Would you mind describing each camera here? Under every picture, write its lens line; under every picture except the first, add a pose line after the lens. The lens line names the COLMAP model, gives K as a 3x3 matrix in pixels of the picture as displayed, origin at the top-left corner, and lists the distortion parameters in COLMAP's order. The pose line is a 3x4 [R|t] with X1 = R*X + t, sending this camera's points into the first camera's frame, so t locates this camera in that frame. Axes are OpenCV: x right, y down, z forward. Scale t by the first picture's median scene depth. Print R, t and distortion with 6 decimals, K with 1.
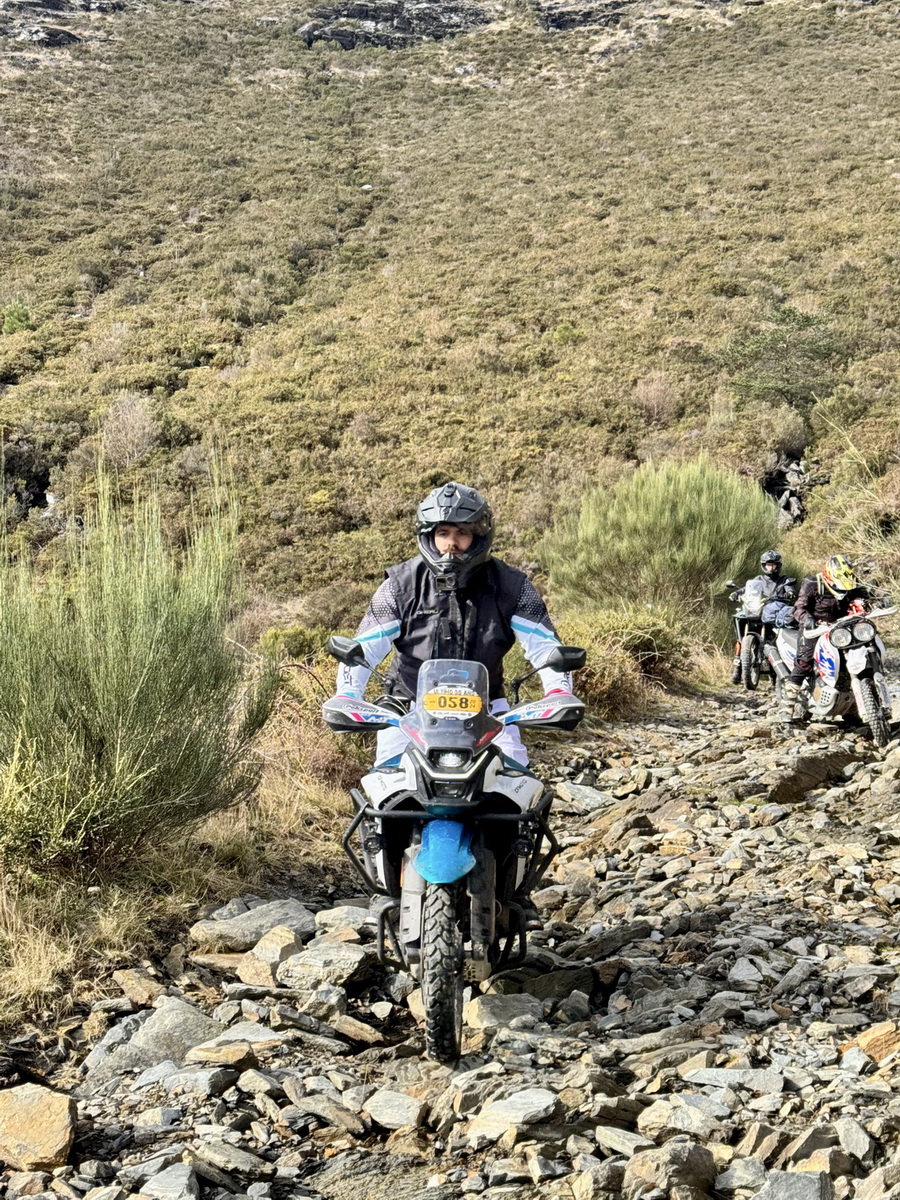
lens RADIAL K [[1880.3, 0, 450.0], [0, 1880.3, 600.0], [0, 0, 1]] dist [0.168319, -0.135580]
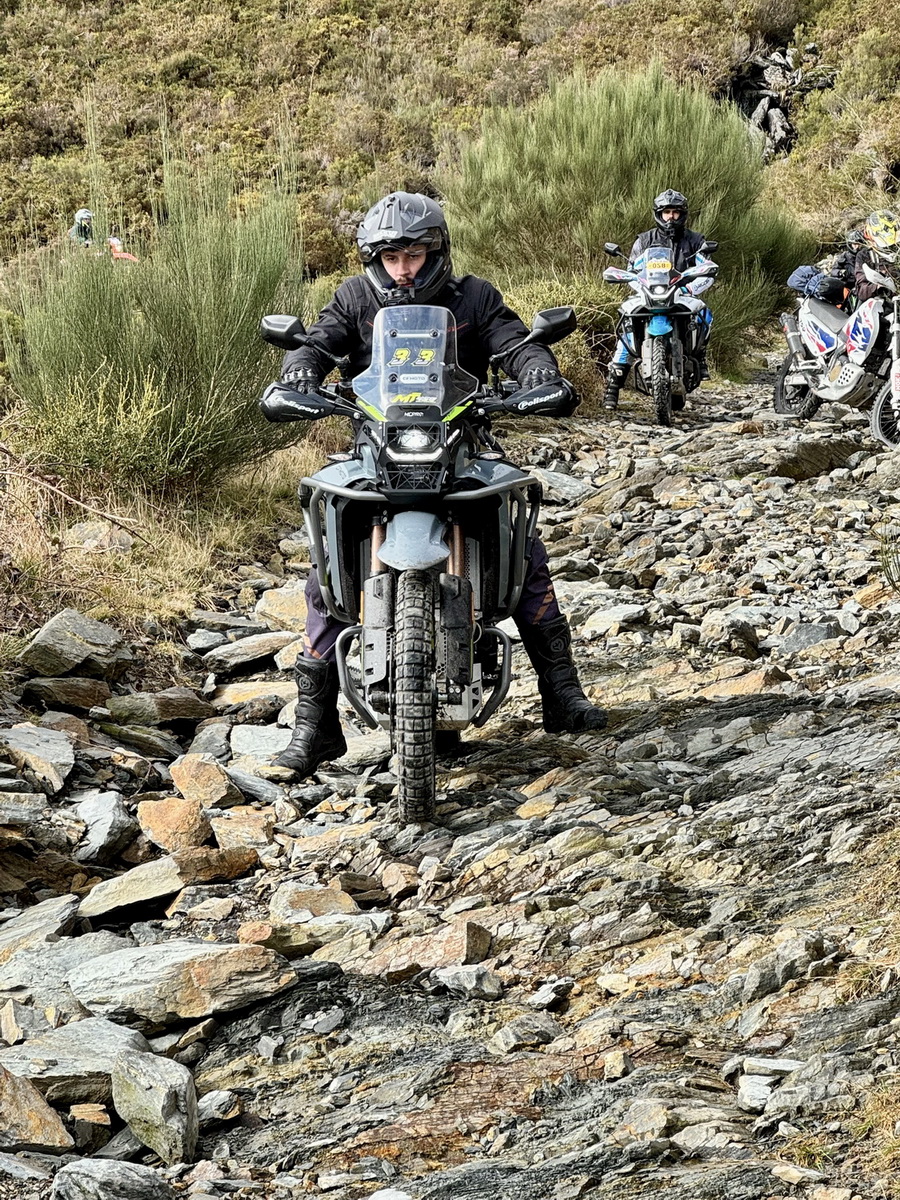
lens RADIAL K [[3532.1, 0, 450.0], [0, 3532.1, 600.0], [0, 0, 1]] dist [-0.366527, 9.703450]
pose [[0.995735, 0.000765, 0.092252, -0.024687], [-0.009139, 0.995865, 0.090387, 0.001613], [-0.091802, -0.090844, 0.991625, -0.118557]]
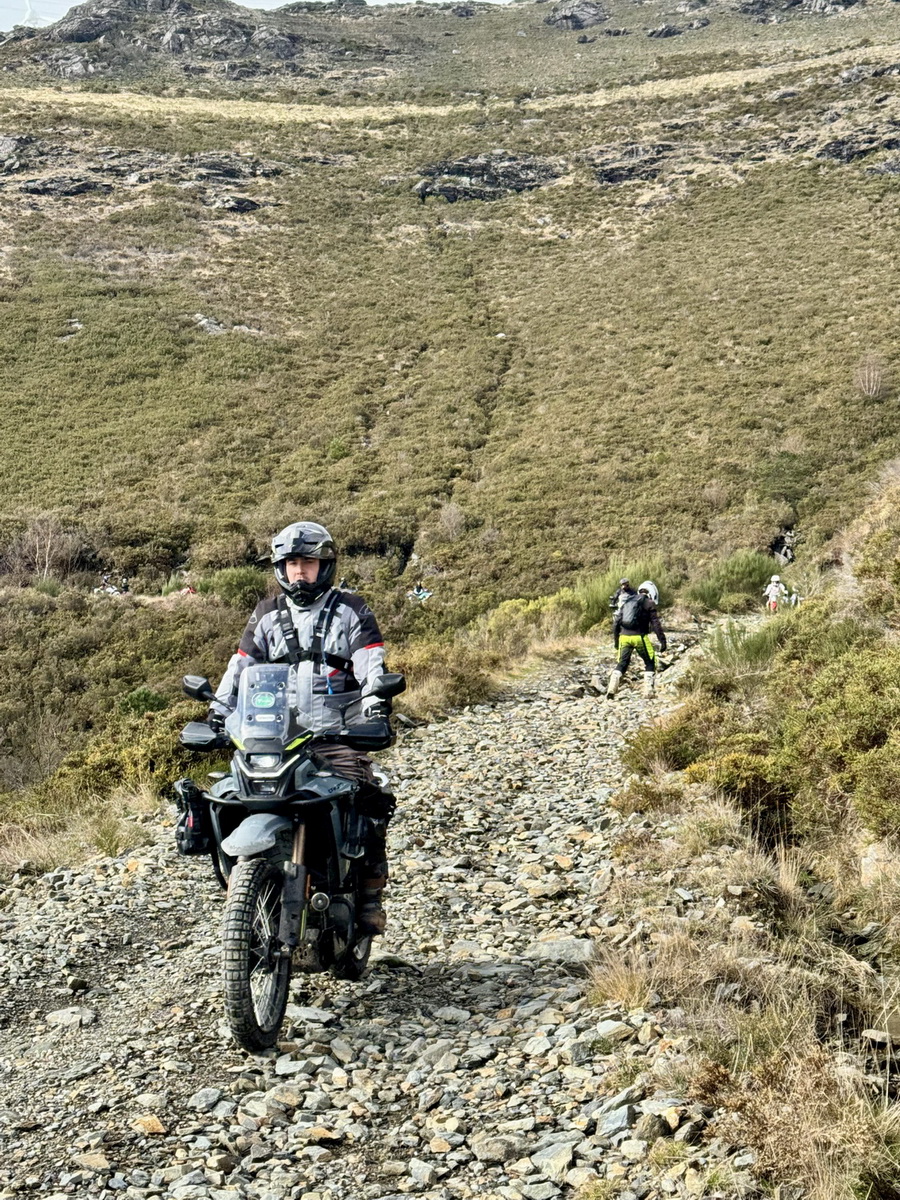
lens RADIAL K [[1883.4, 0, 424.3], [0, 1883.4, 602.7], [0, 0, 1]] dist [0.175197, -0.109963]
pose [[0.999660, -0.018507, -0.018374, -0.152203], [0.018305, 0.999771, -0.011116, 0.016199], [0.018576, 0.010776, 0.999769, -0.916856]]
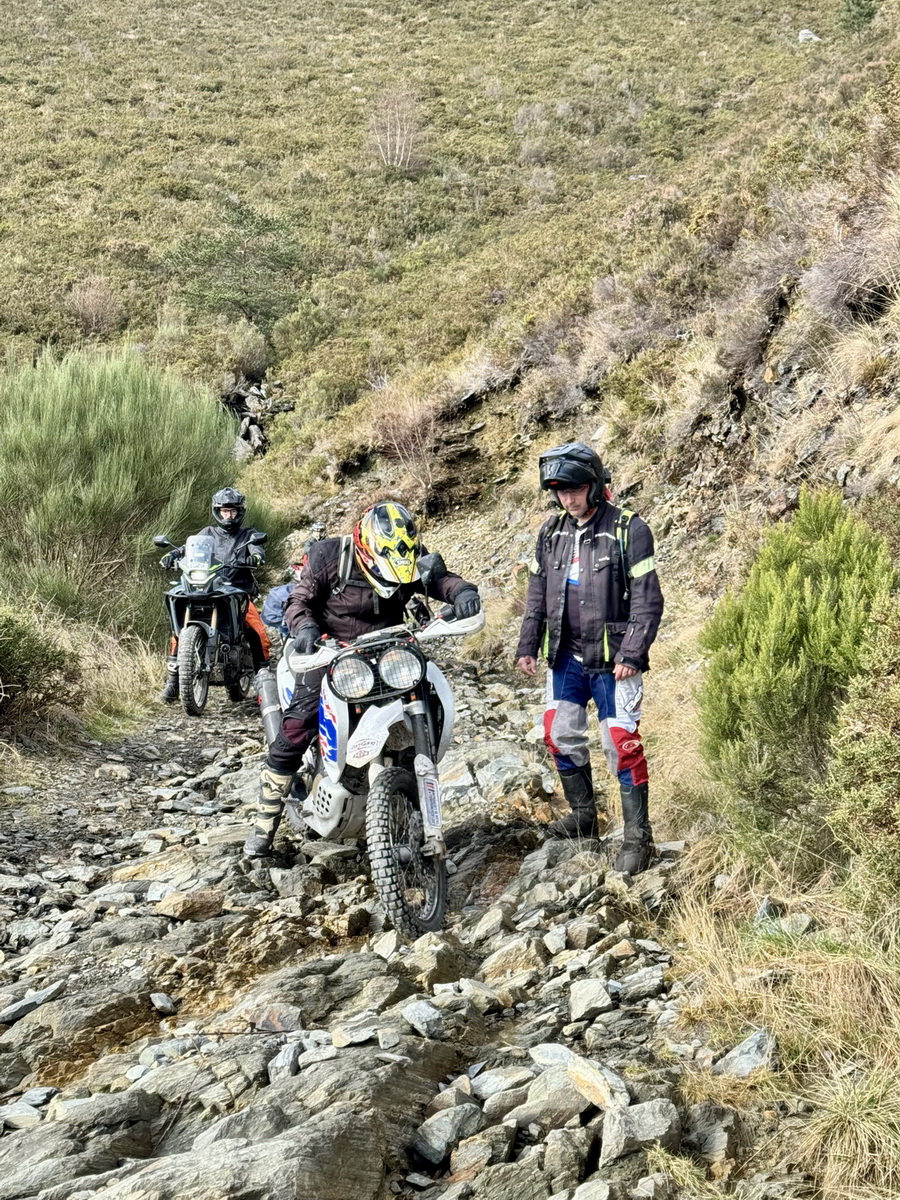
lens RADIAL K [[1876.4, 0, 439.9], [0, 1876.4, 614.4], [0, 0, 1]] dist [0.155245, -0.137575]
pose [[0.961053, -0.005230, 0.276314, 0.021971], [-0.006403, 0.999131, 0.041183, -0.003444], [-0.276289, -0.041348, 0.960185, 0.127869]]
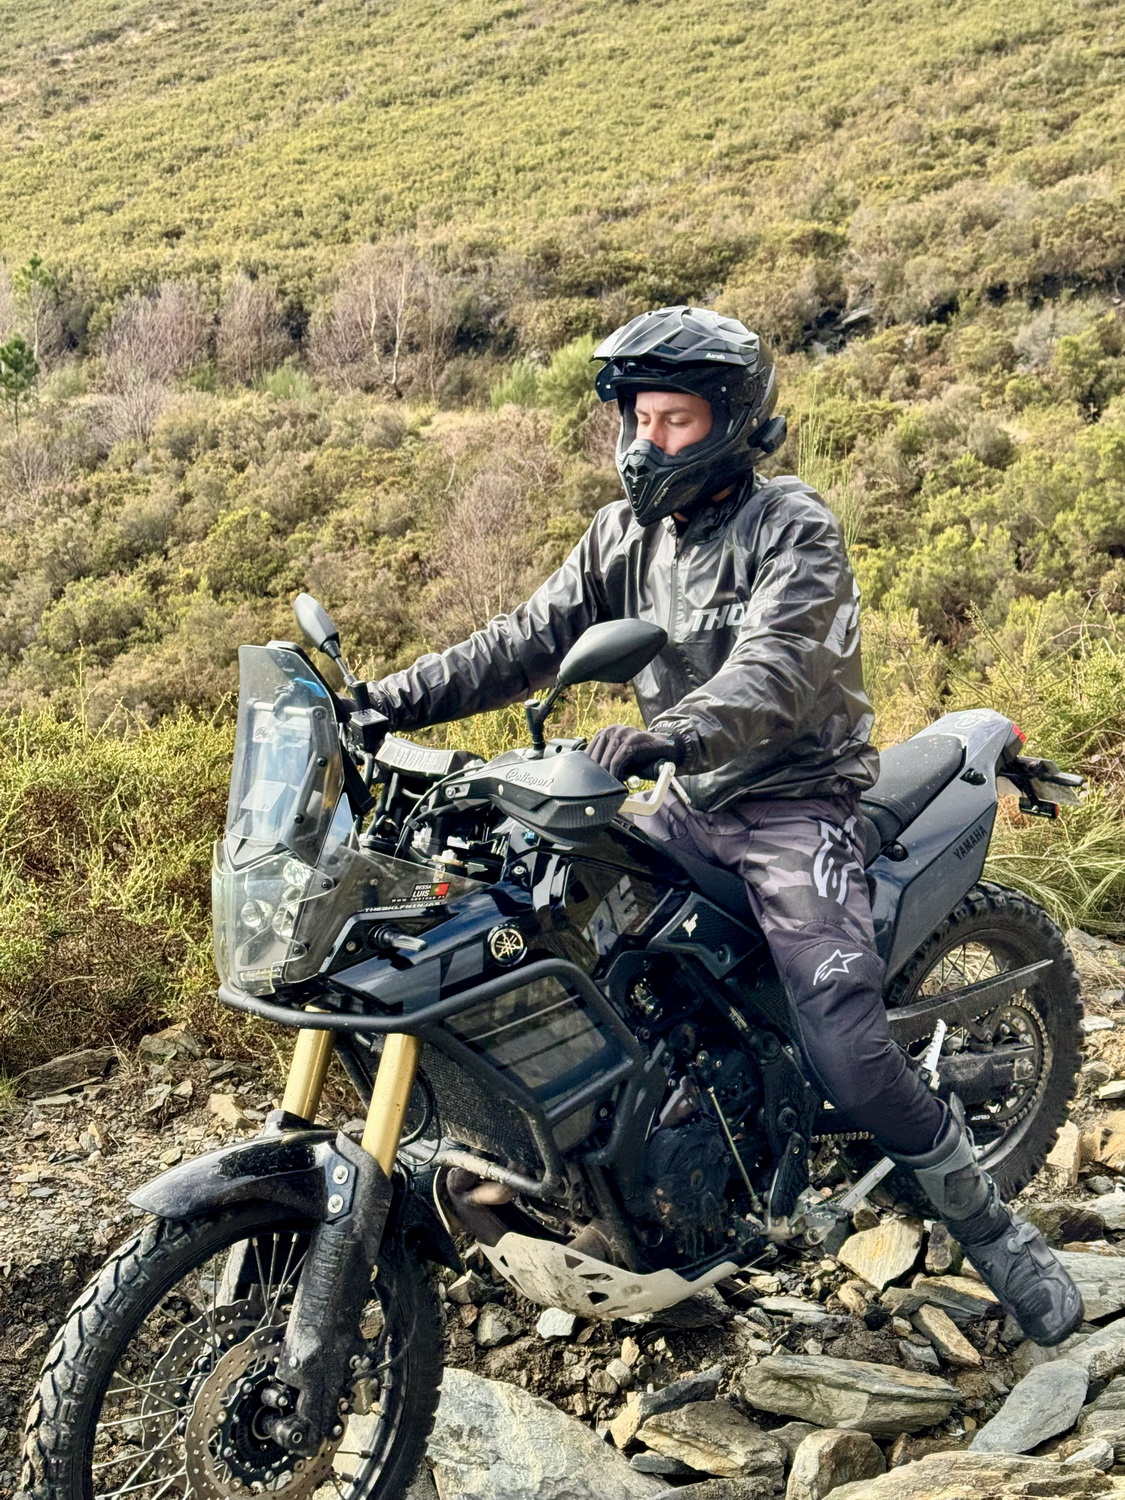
lens RADIAL K [[2069.1, 0, 546.8], [0, 2069.1, 770.0], [0, 0, 1]] dist [0.185924, -0.441465]
pose [[0.832311, 0.076039, -0.549069, 0.038263], [0.012600, 0.987695, 0.155881, -0.002767], [0.554166, -0.136660, 0.821112, 0.146931]]
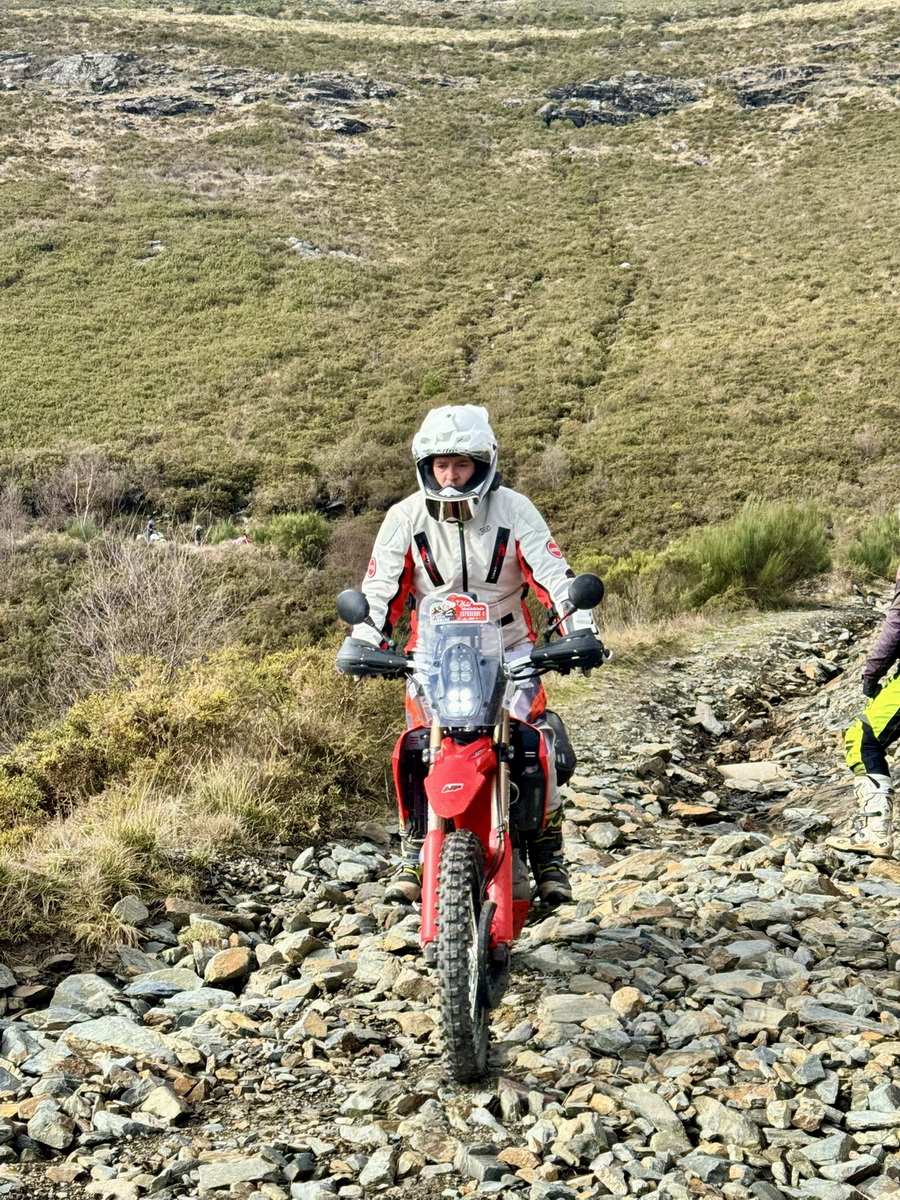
lens RADIAL K [[1876.4, 0, 439.9], [0, 1876.4, 614.4], [0, 0, 1]] dist [0.155245, -0.137575]
pose [[0.996963, 0.007822, -0.077480, -0.130441], [-0.006506, 0.999831, 0.017218, 0.014359], [0.077602, -0.016662, 0.996845, -0.651889]]
